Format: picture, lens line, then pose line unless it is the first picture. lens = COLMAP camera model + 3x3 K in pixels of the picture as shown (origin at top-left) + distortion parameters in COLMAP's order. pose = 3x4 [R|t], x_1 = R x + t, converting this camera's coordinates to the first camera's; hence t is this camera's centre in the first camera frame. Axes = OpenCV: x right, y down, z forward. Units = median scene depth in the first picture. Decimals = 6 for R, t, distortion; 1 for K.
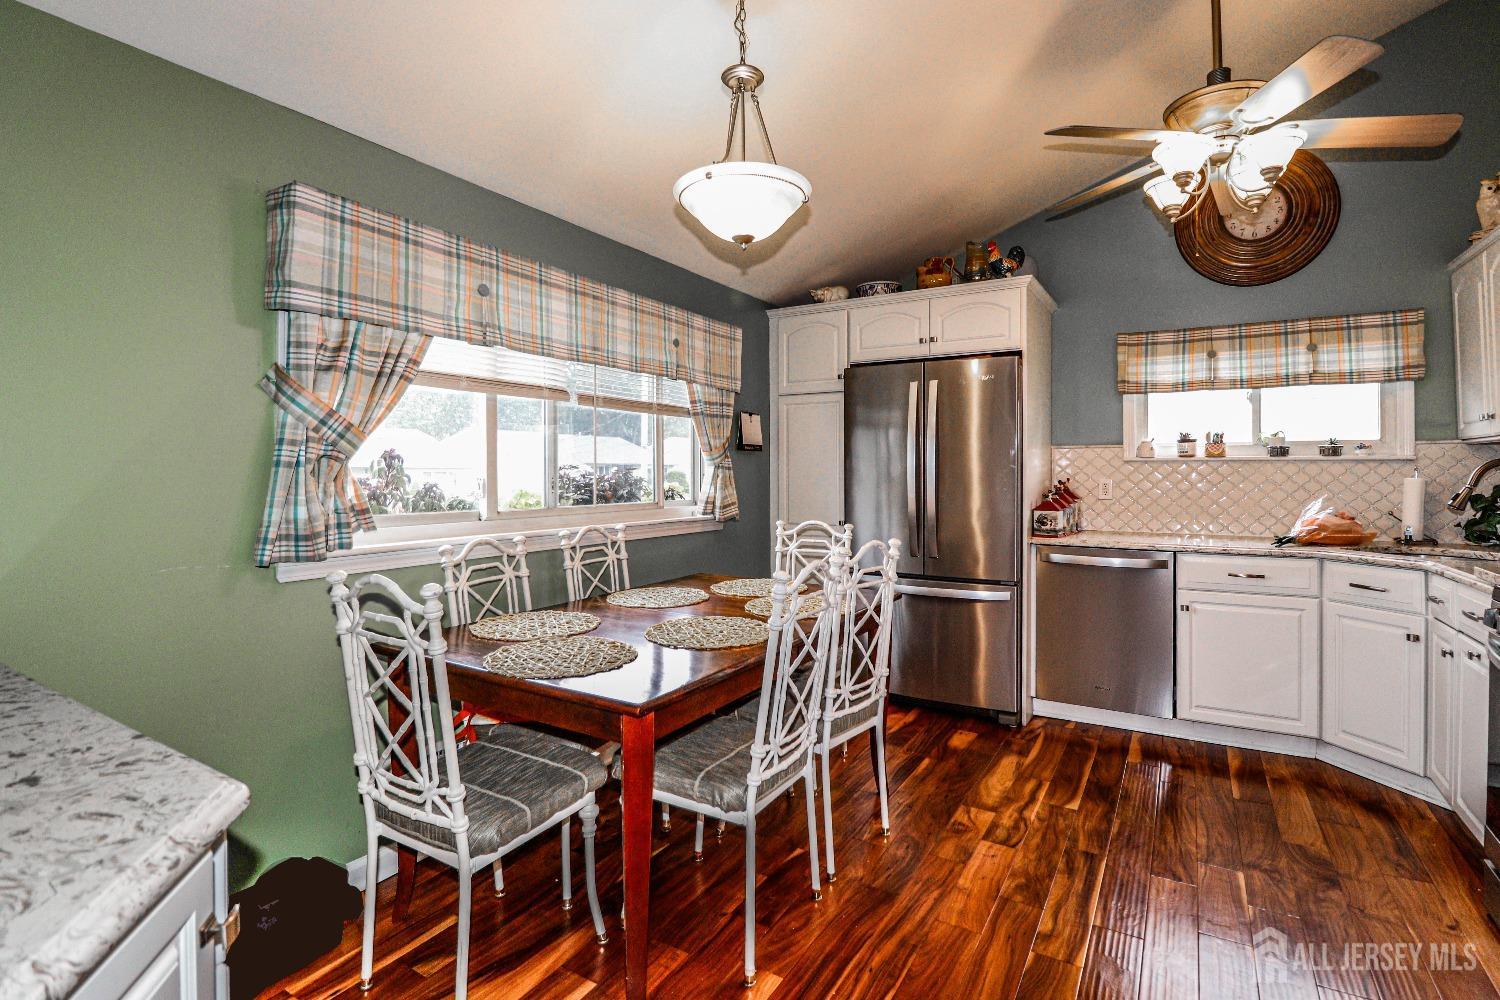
lens RADIAL K [[729.7, 0, 752.0], [0, 729.7, 491.2], [0, 0, 1]] dist [-0.010748, -0.003995]
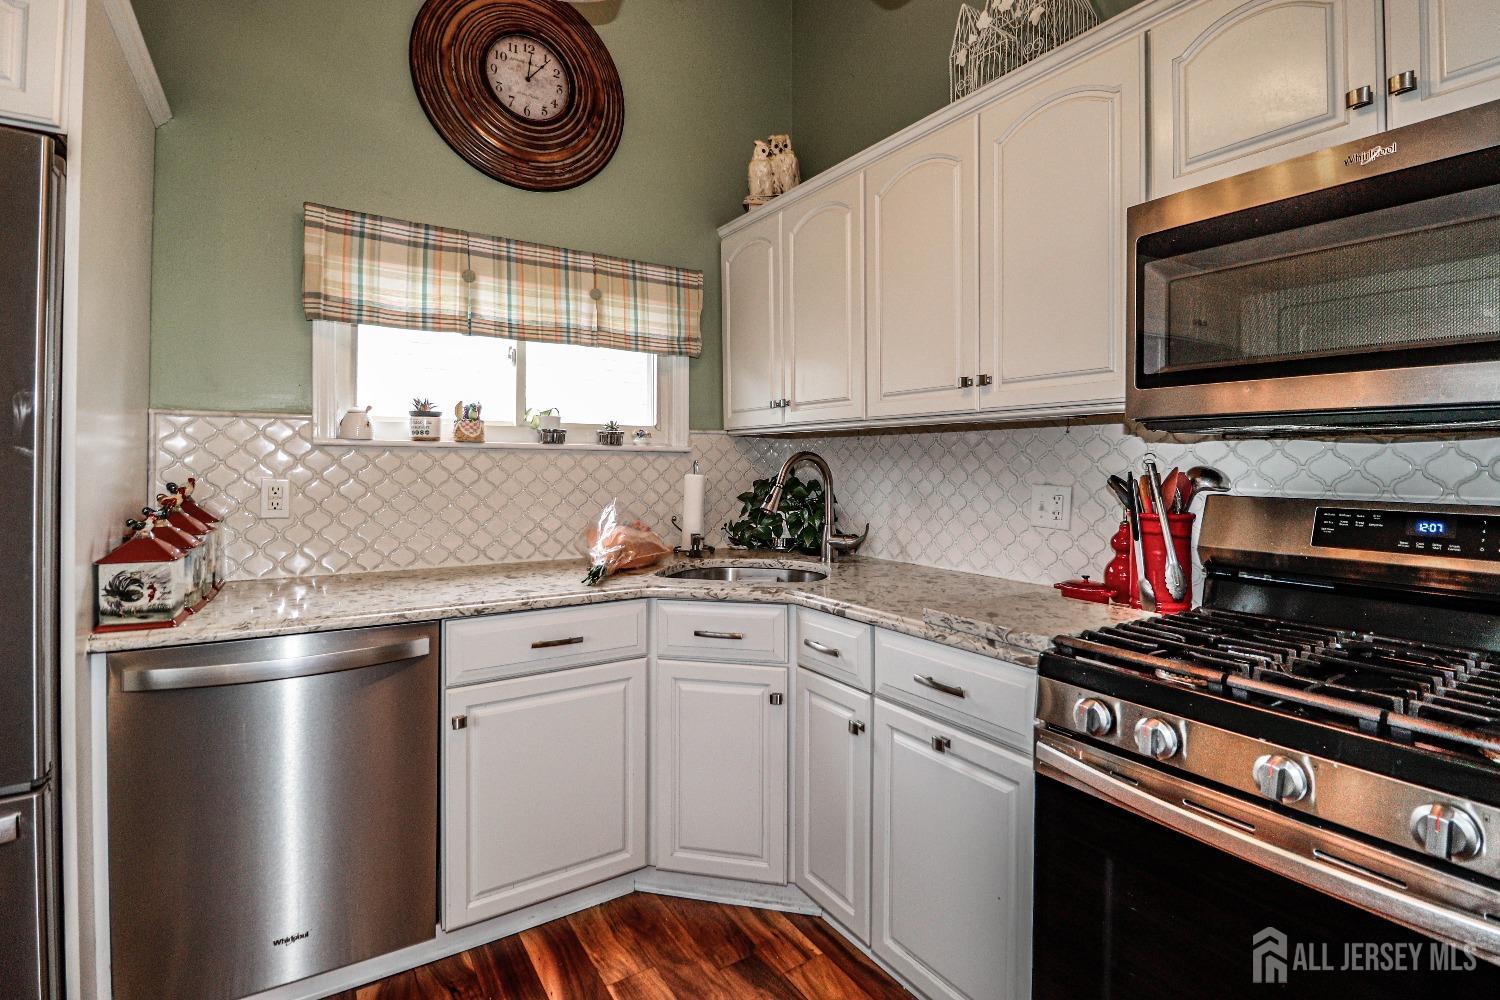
lens RADIAL K [[729.7, 0, 799.4], [0, 729.7, 455.3], [0, 0, 1]] dist [-0.010748, -0.003995]
pose [[0.416394, 0.013629, 0.909082, 0.193843], [0.014713, 0.999656, -0.021726, -0.018735], [-0.909065, 0.022422, 0.416050, 0.501969]]
